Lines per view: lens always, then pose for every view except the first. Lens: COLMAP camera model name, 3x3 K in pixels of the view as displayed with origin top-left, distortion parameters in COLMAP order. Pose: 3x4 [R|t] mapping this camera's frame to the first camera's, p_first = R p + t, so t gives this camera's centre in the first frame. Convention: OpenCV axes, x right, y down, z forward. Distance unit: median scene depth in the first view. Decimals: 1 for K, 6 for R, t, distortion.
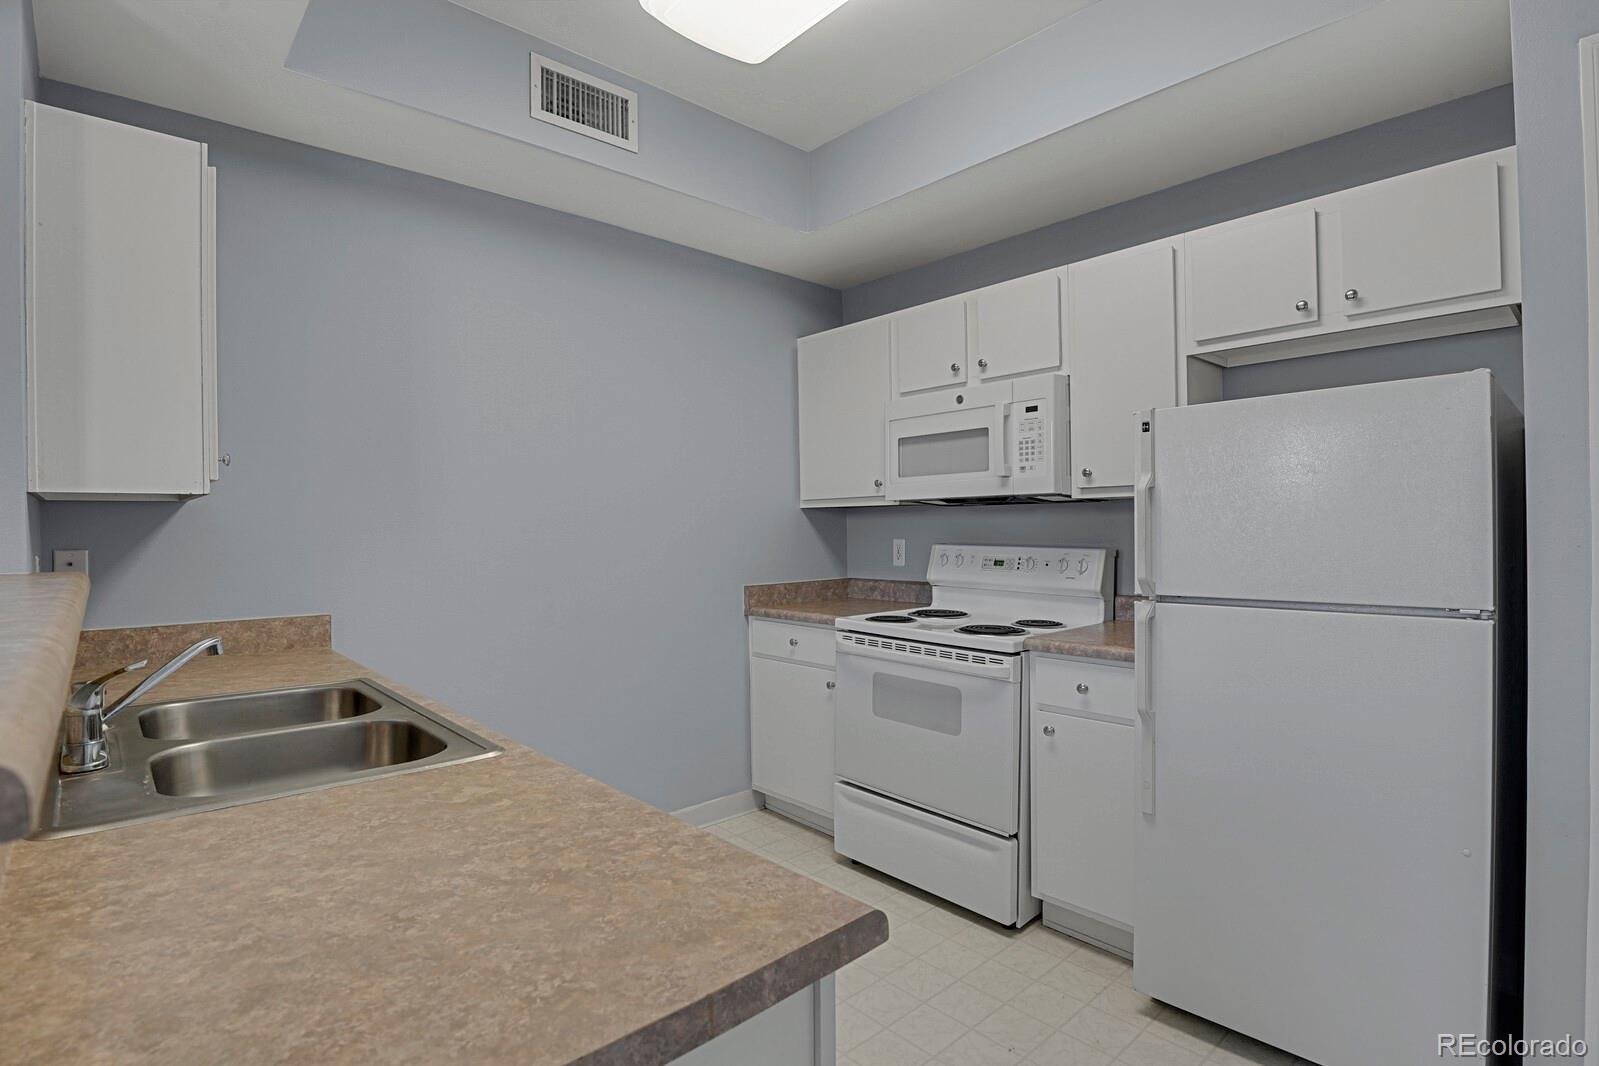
lens RADIAL K [[777.9, 0, 786.1], [0, 777.9, 530.0], [0, 0, 1]] dist [-0.035898, -0.003003]
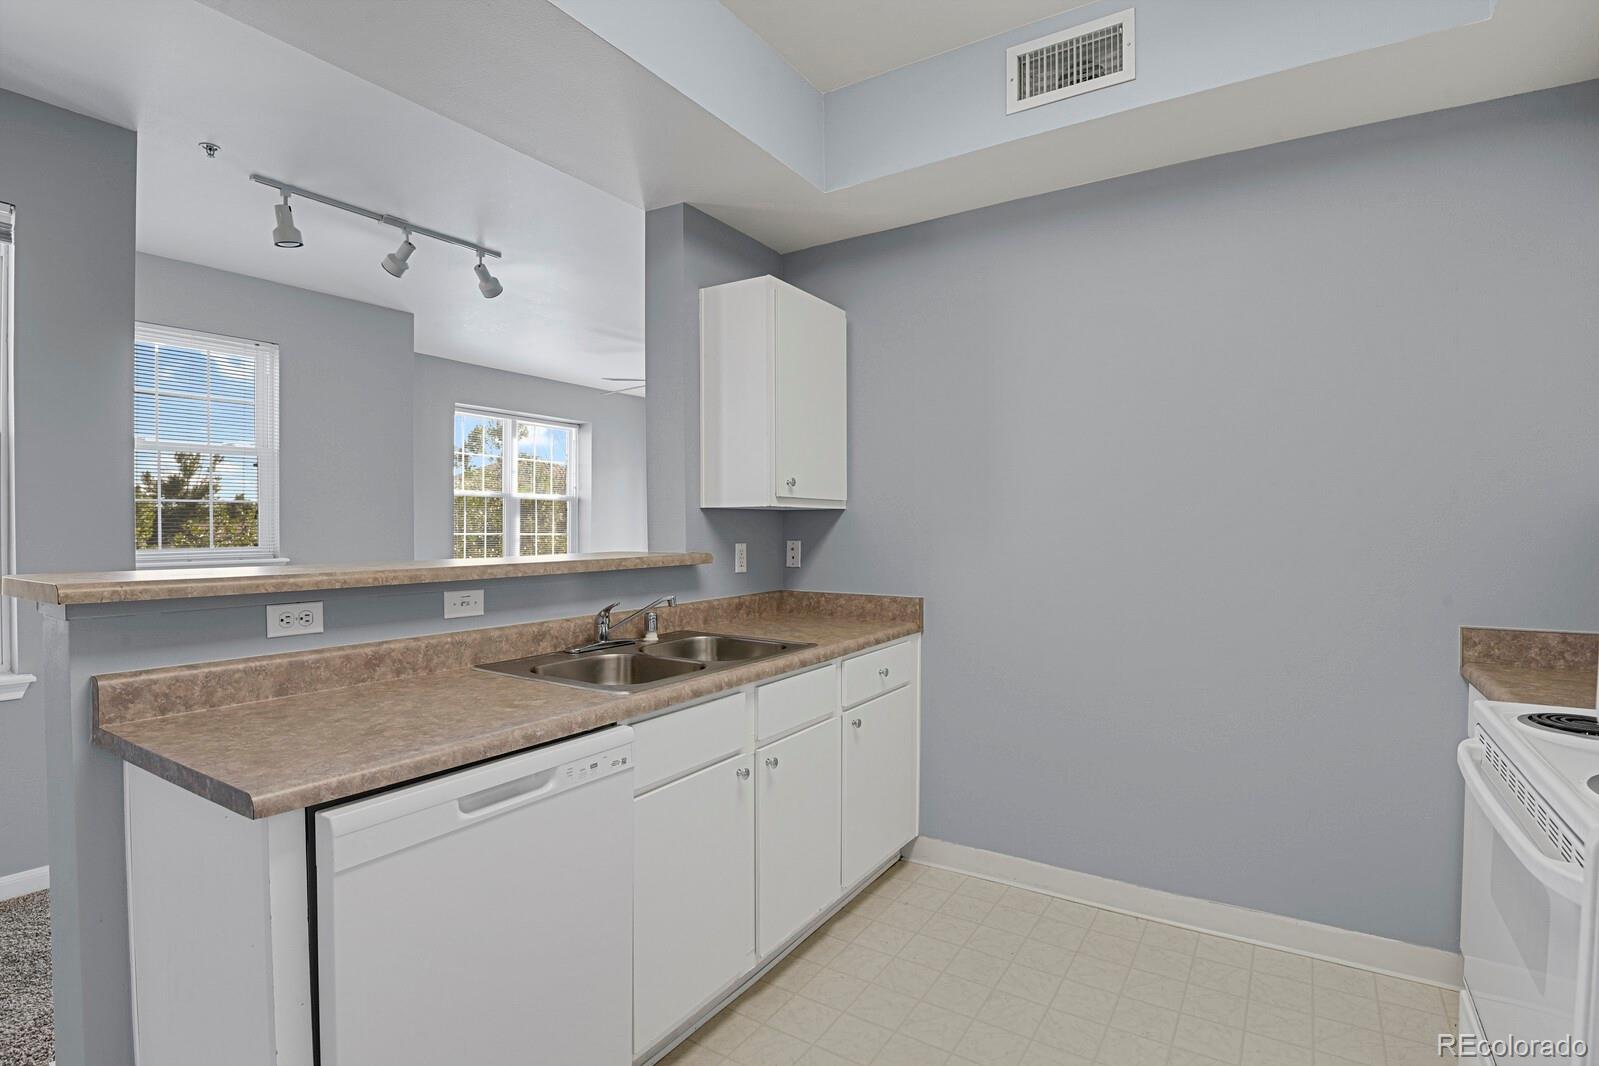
lens RADIAL K [[777.9, 0, 824.2], [0, 777.9, 506.2], [0, 0, 1]] dist [-0.035898, -0.003003]
pose [[0.277413, -0.016392, -0.960611, 0.569835], [-0.011029, 0.999734, -0.020244, -0.008704], [0.960687, 0.016210, 0.277159, 0.524477]]
